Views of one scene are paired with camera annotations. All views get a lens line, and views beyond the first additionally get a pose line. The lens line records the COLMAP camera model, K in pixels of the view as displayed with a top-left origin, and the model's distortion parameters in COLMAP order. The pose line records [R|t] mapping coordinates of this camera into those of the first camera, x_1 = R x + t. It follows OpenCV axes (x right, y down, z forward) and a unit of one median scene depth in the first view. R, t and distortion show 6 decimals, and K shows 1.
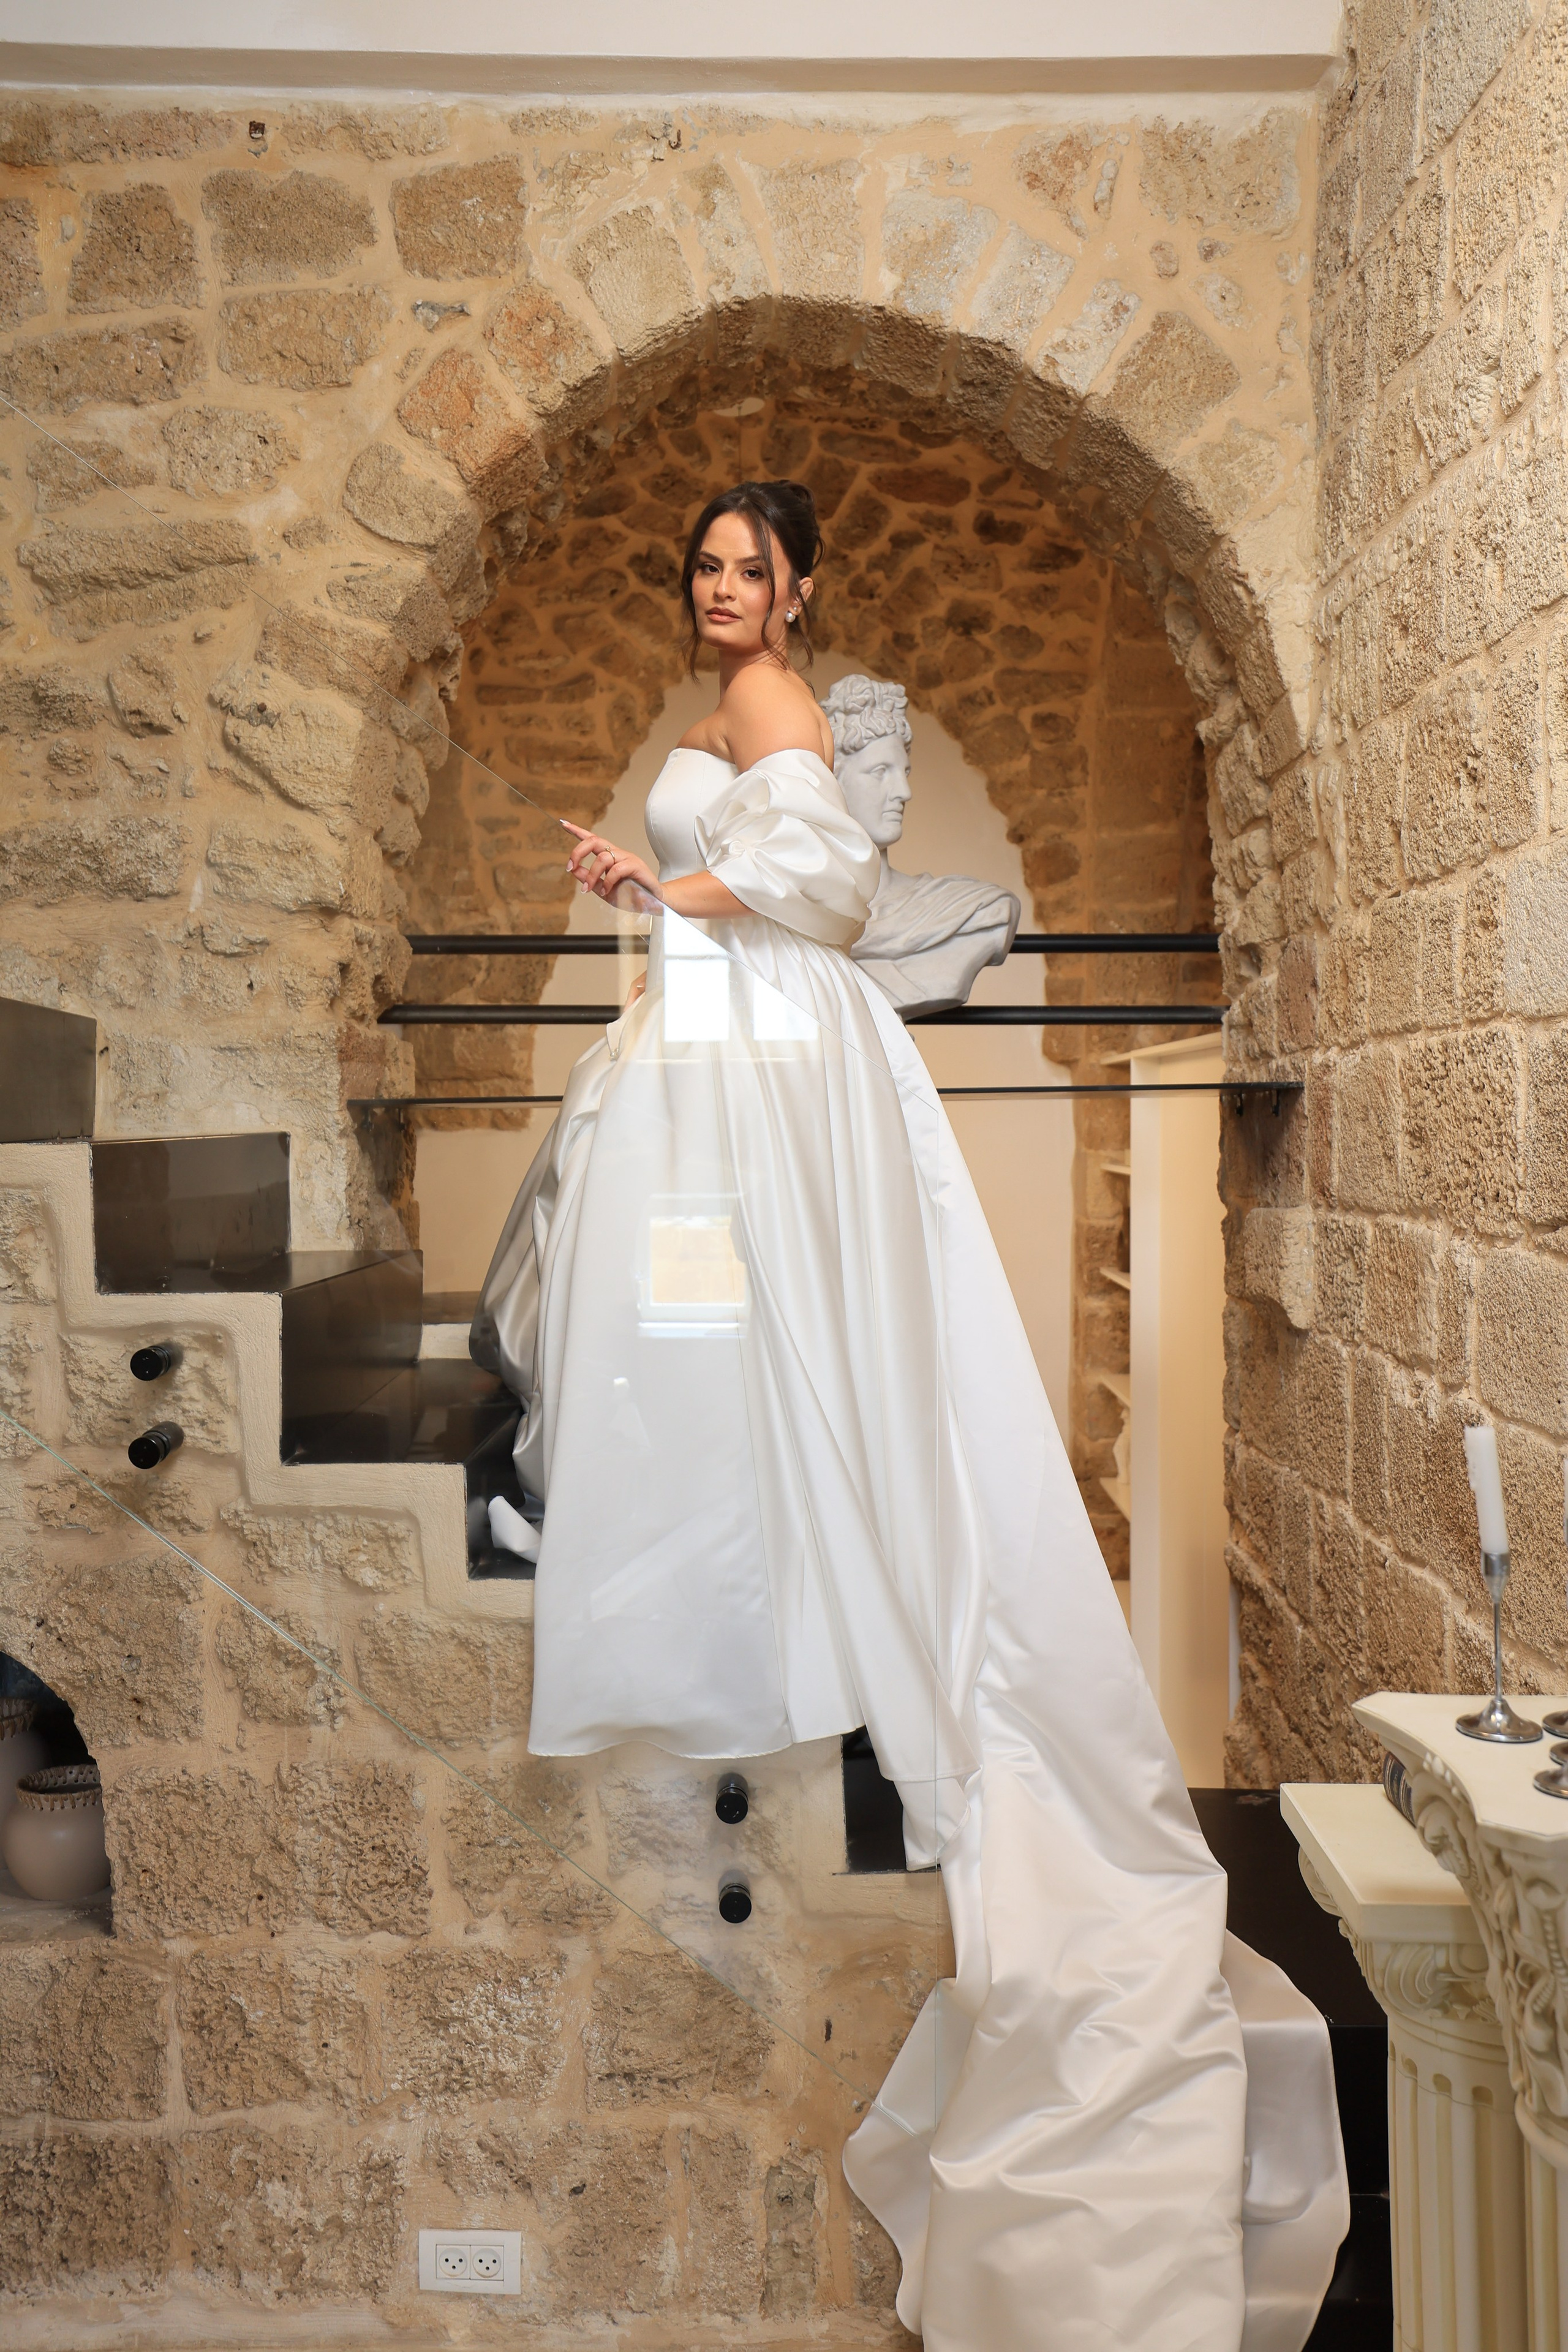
lens RADIAL K [[2275.9, 0, 765.6], [0, 2275.9, 1164.4], [0, 0, 1]] dist [0.065345, 0.028370]
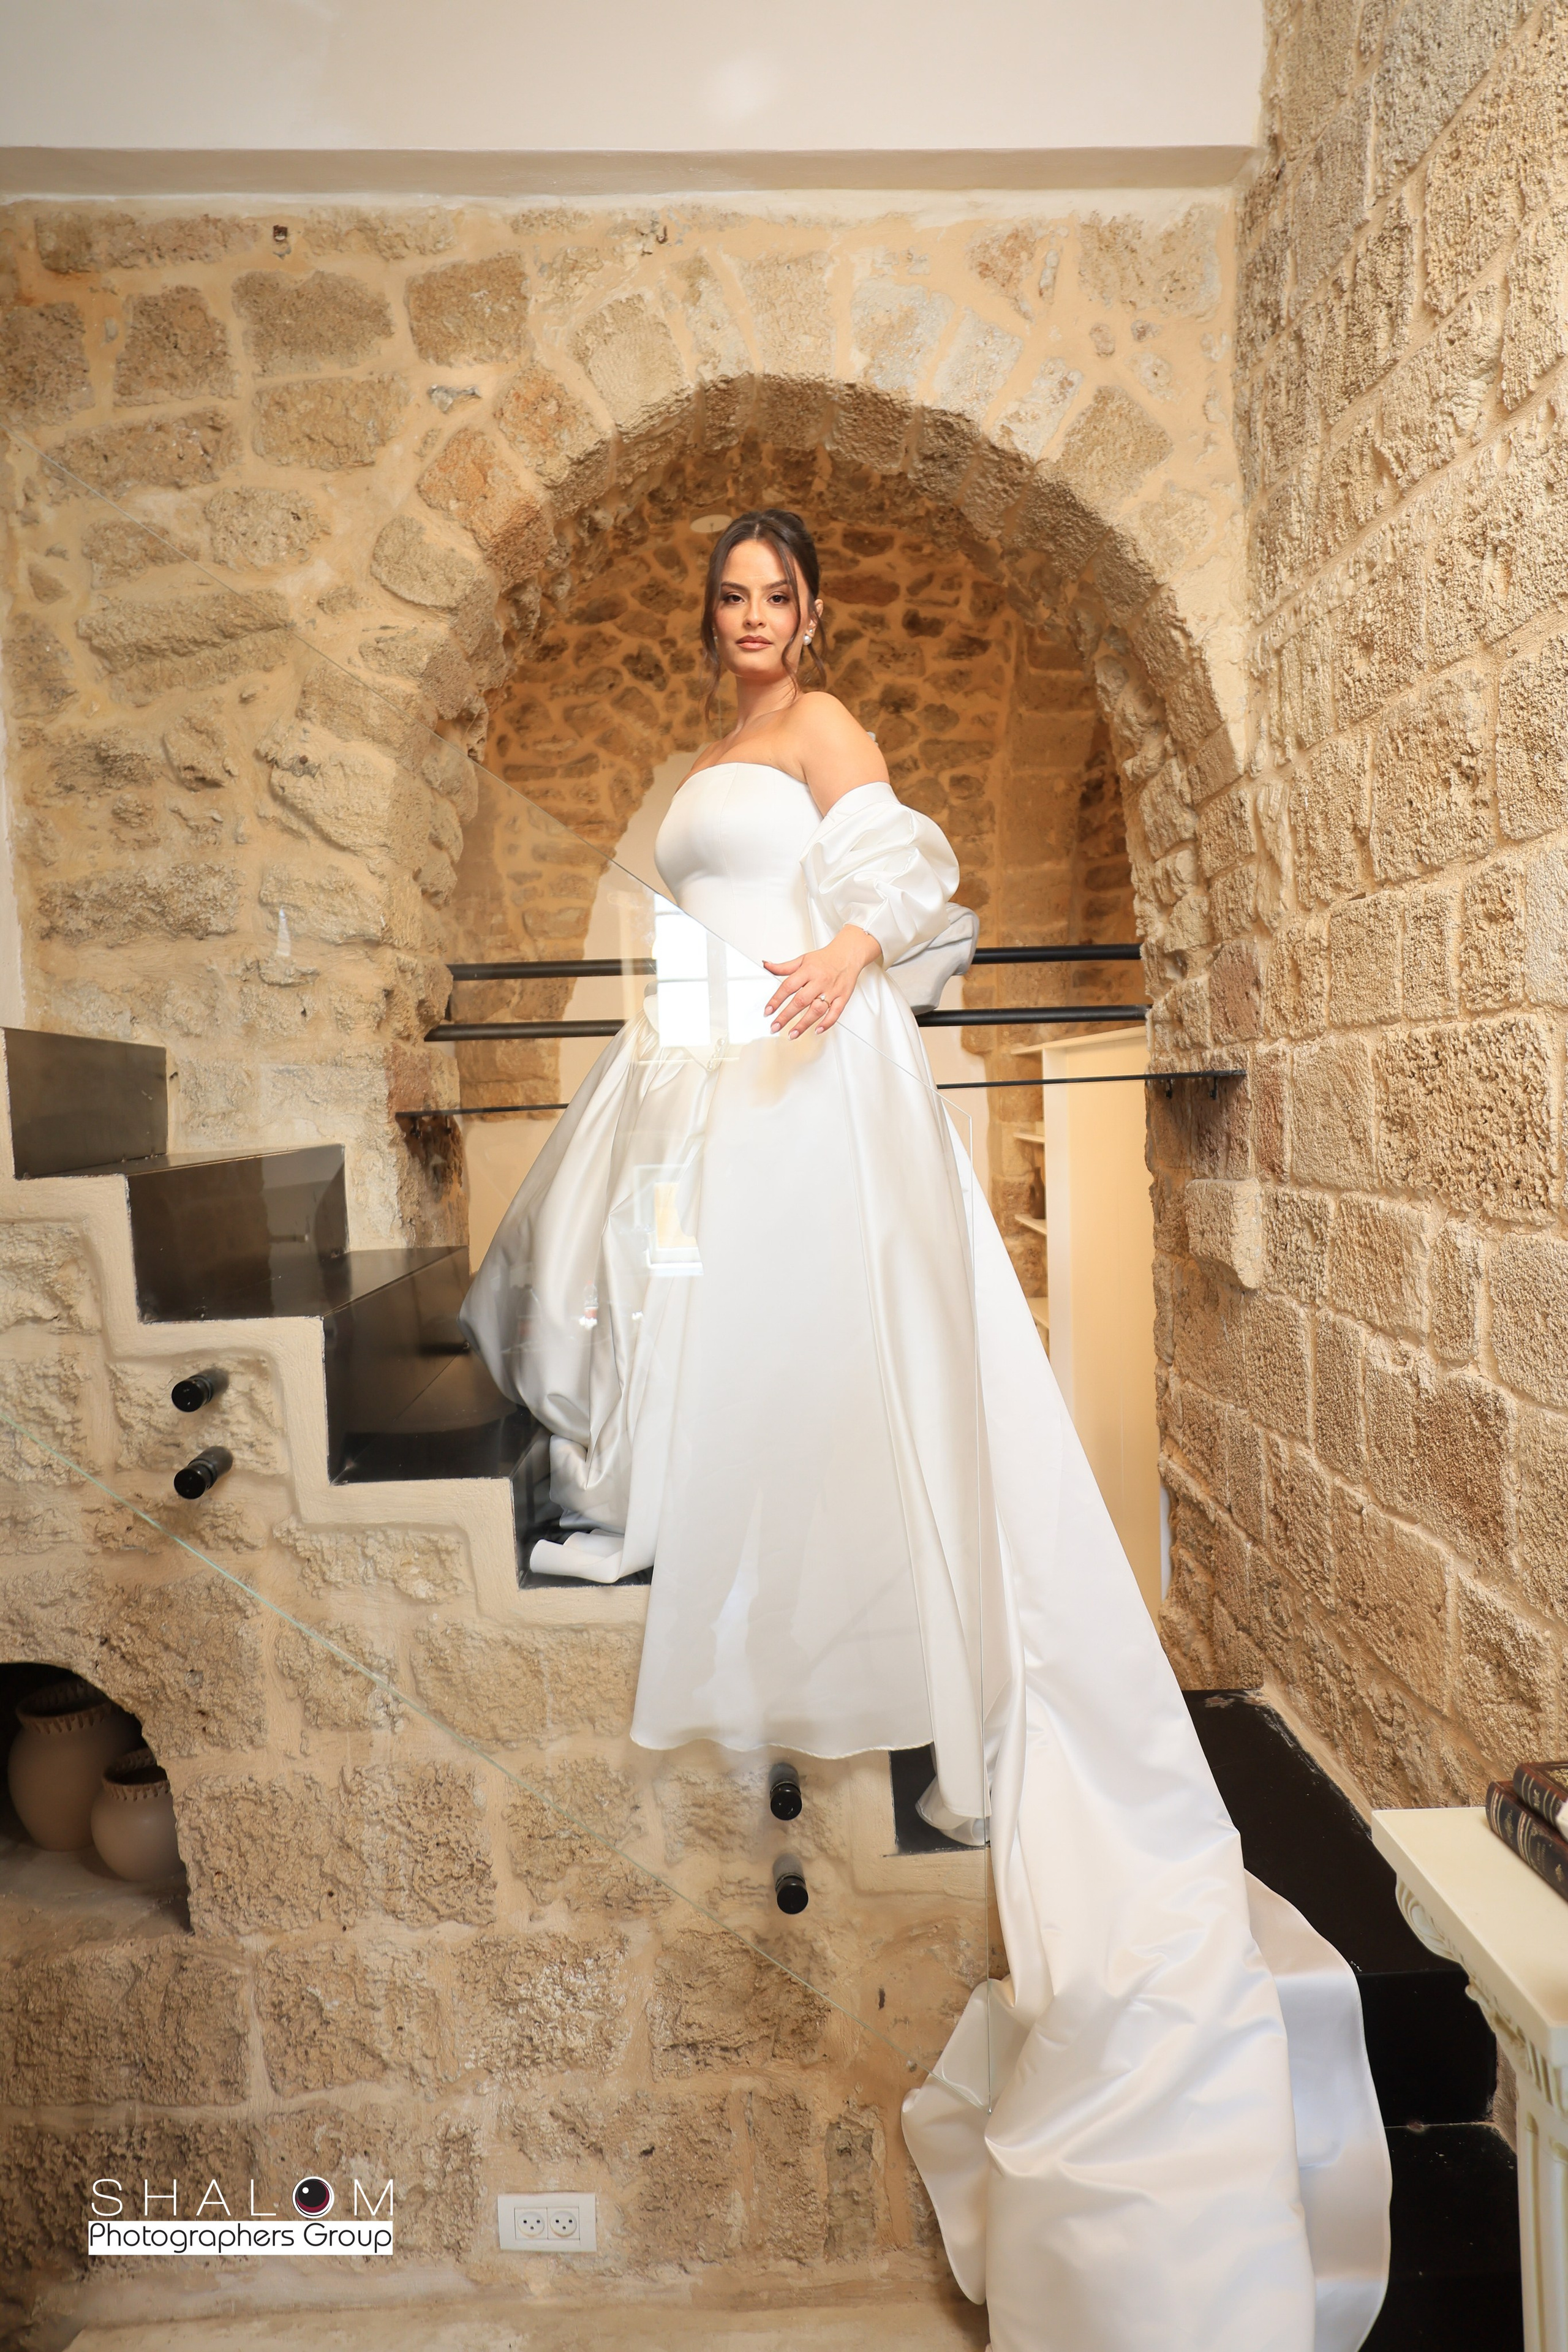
lens RADIAL K [[1654.1, 0, 784.9], [0, 1654.1, 1182.5], [0, 0, 1]] dist [-0.013092, 0.046792]
pose [[0.998930, -0.033476, 0.031897, -0.021819], [0.032444, 0.998950, 0.032341, -0.015327], [-0.032947, -0.031272, 0.998968, 0.201047]]
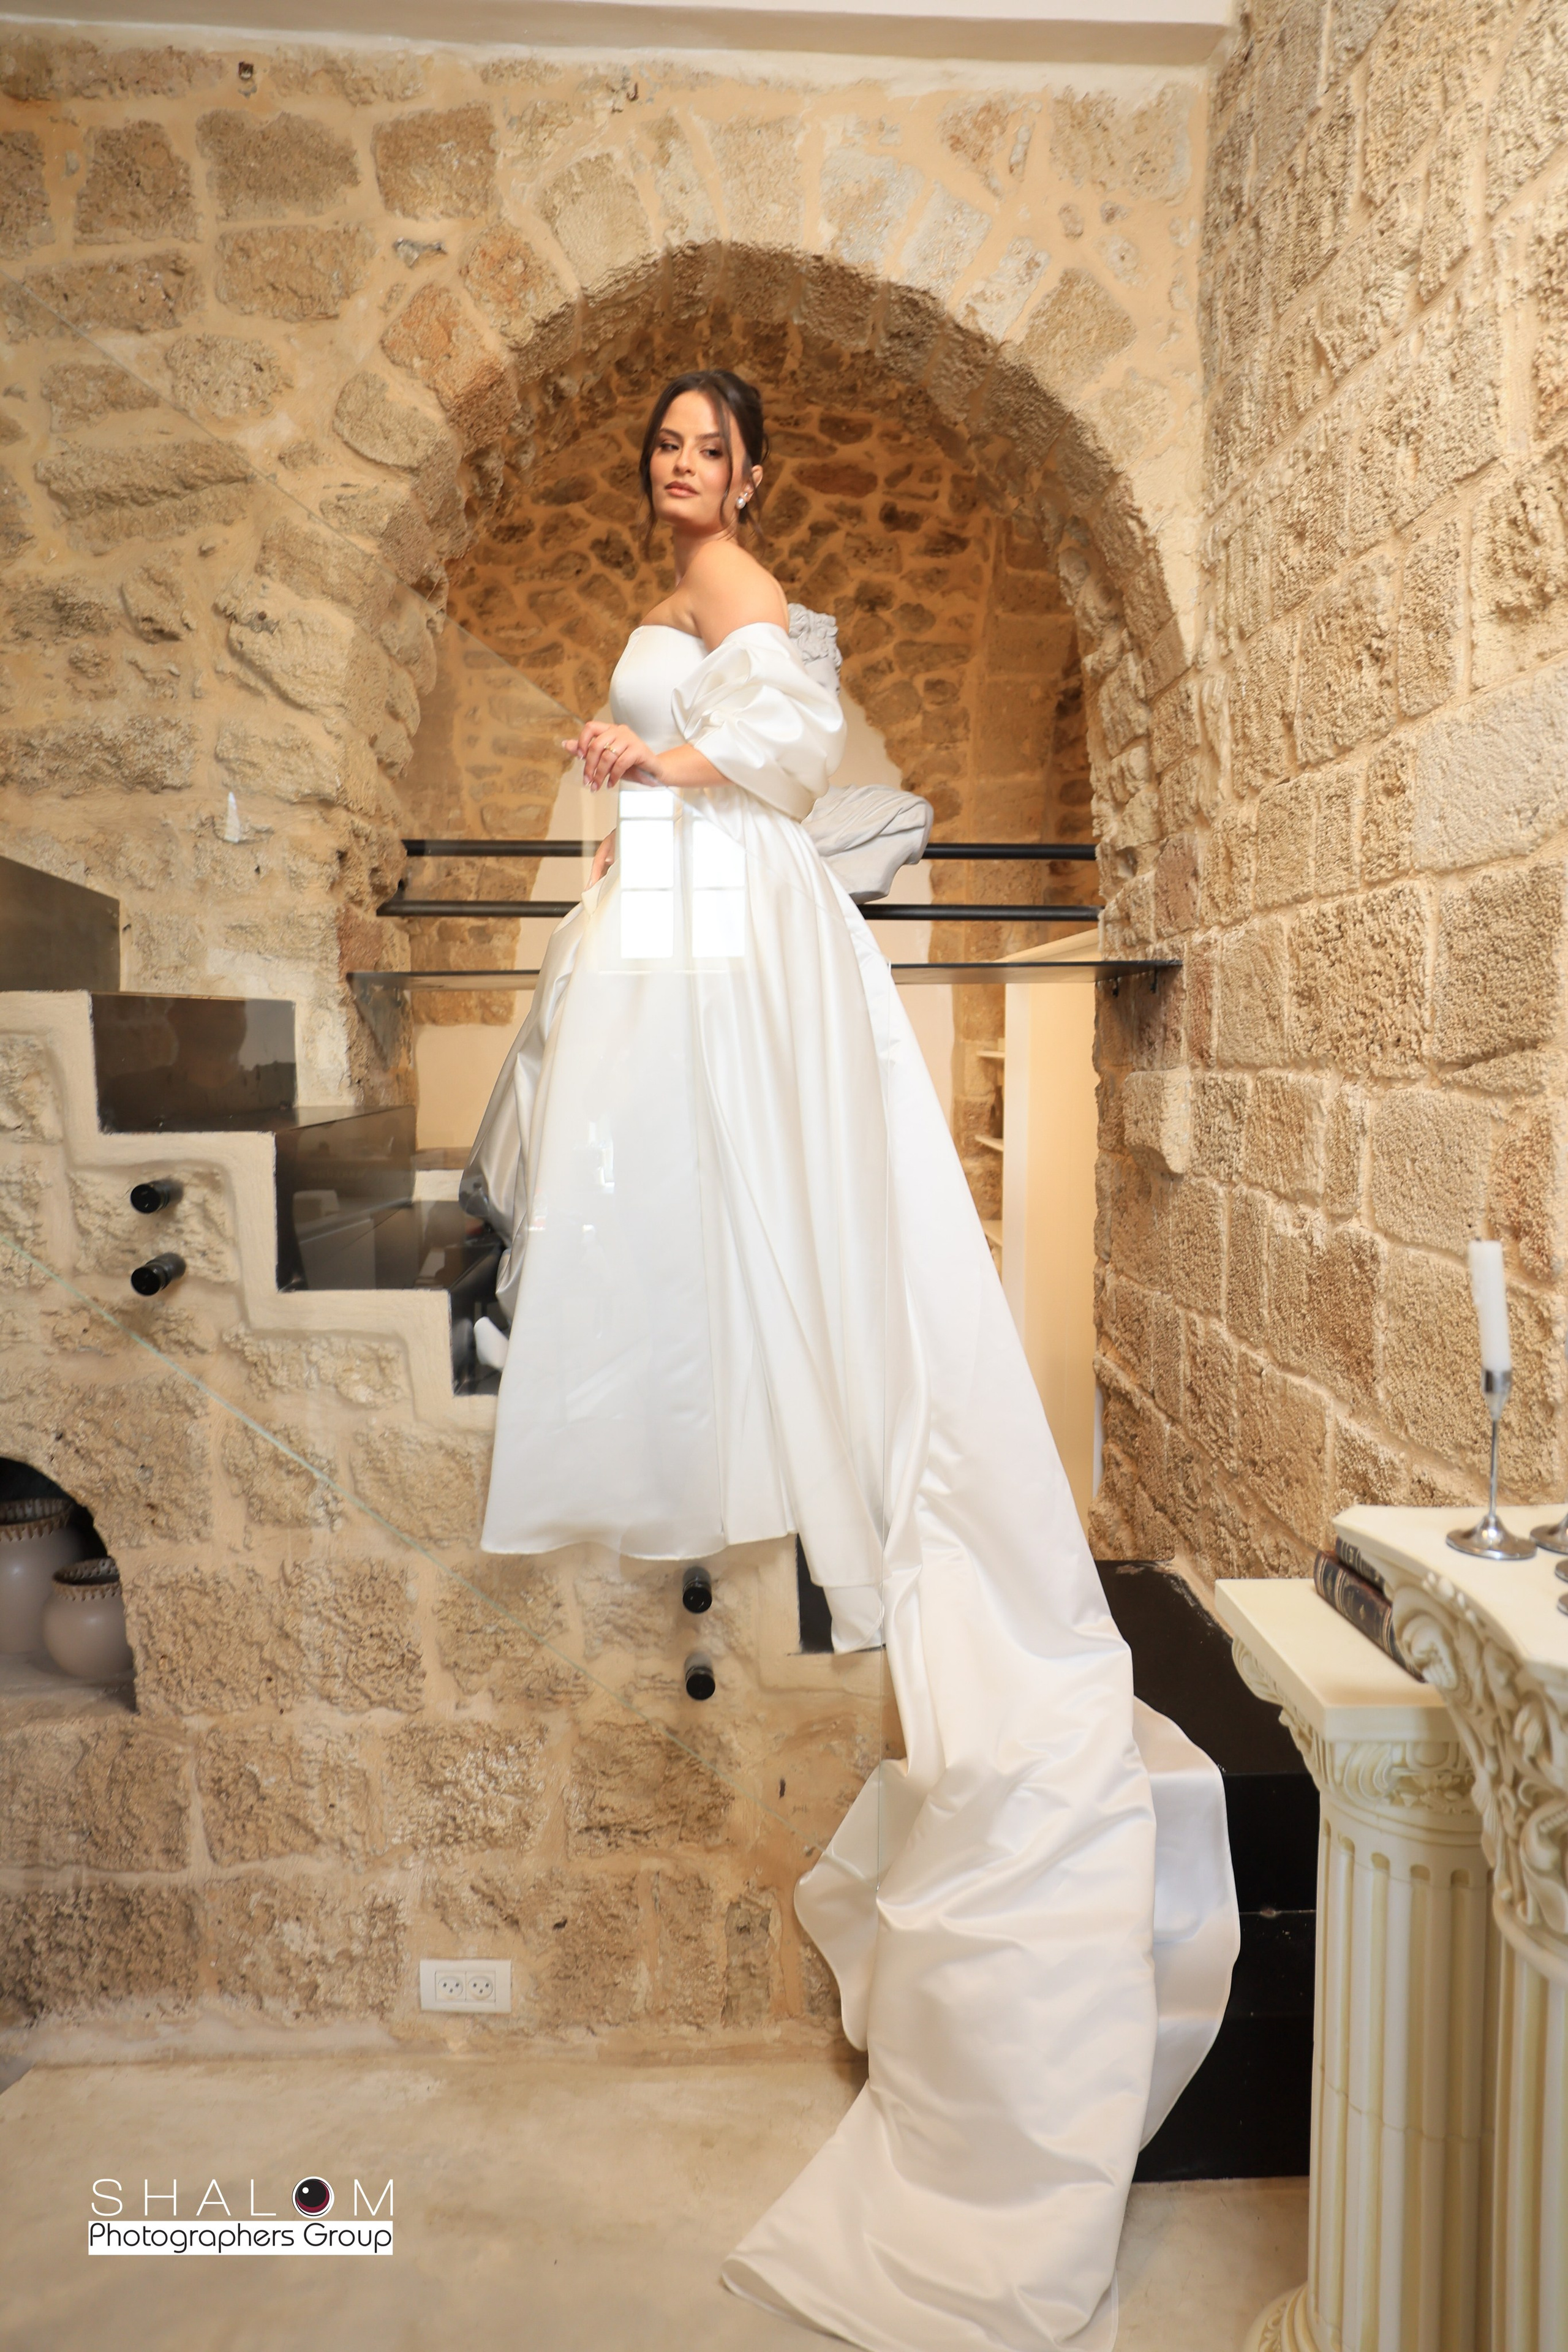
lens RADIAL K [[1740.0, 0, 780.6], [0, 1740.0, 1195.2], [0, 0, 1]] dist [-0.004834, 0.056934]
pose [[0.998854, -0.002351, 0.047795, -0.010494], [-0.001158, 0.997312, 0.073262, 0.019304], [-0.047838, -0.073234, 0.996167, 0.132802]]
